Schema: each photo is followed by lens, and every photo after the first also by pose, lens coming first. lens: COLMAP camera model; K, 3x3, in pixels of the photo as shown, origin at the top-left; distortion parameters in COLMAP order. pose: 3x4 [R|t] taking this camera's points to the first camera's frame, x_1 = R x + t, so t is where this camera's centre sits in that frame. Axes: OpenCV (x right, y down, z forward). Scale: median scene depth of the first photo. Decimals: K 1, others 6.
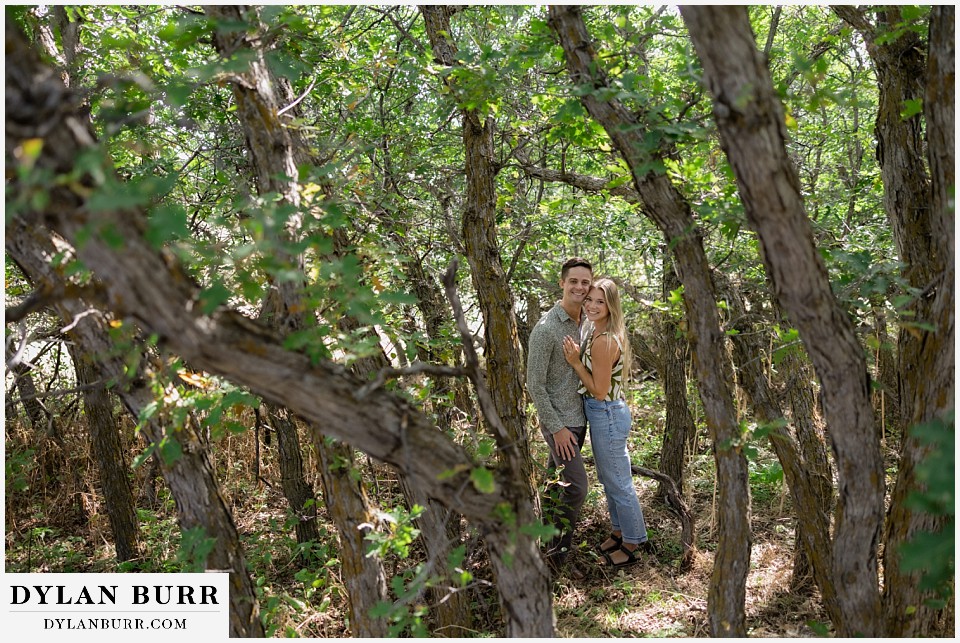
lens RADIAL K [[758.5, 0, 480.0], [0, 758.5, 321.5], [0, 0, 1]] dist [0.012150, -0.000490]
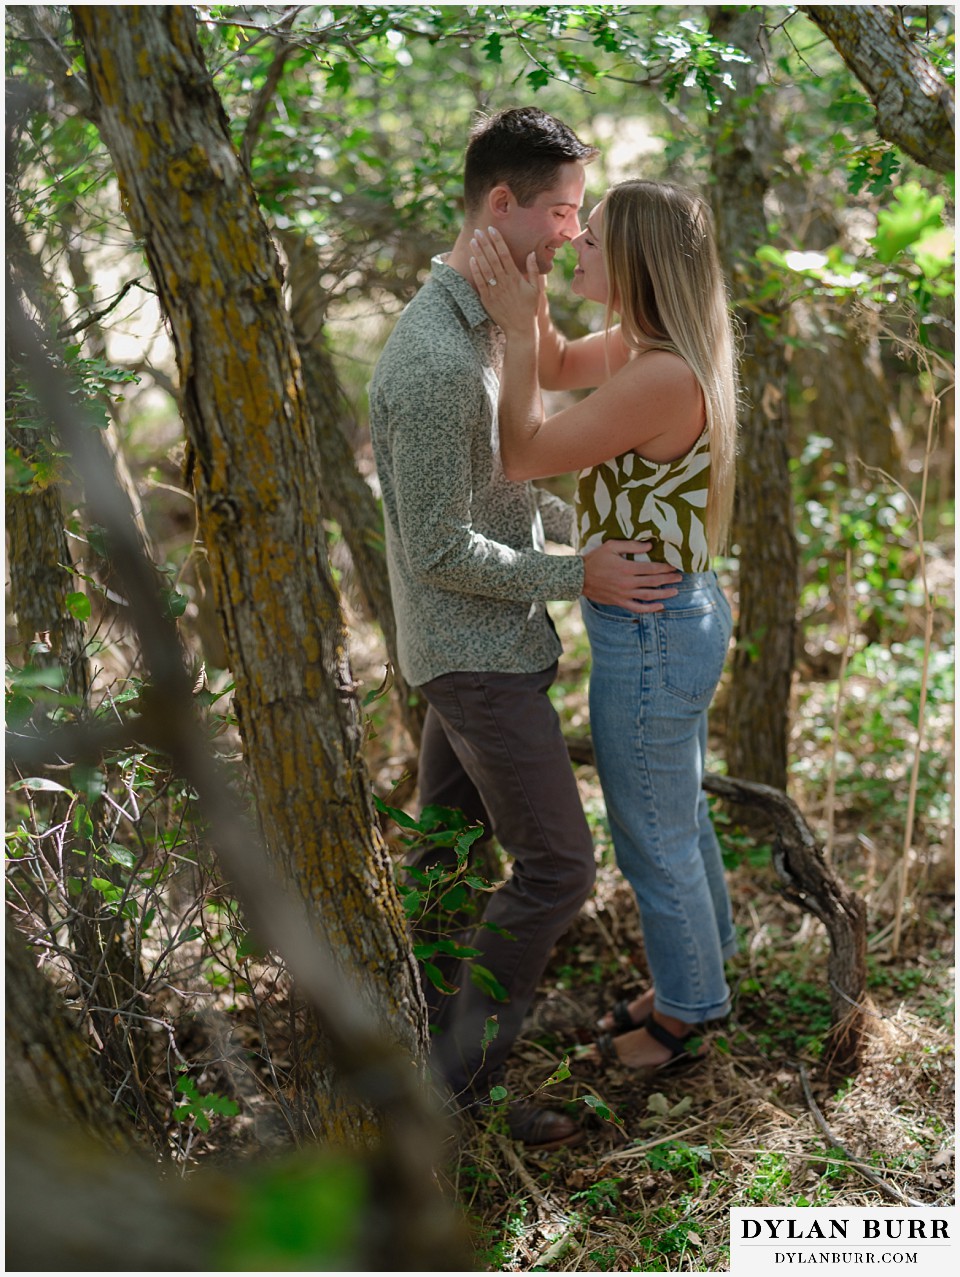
lens RADIAL K [[1847.3, 0, 480.0], [0, 1847.3, 638.5], [0, 0, 1]] dist [-0.034823, -0.043717]
pose [[0.983627, -0.075214, 0.163773, -0.003499], [0.043626, 0.981093, 0.188553, -0.016920], [-0.174859, -0.178321, 0.968311, 0.280029]]
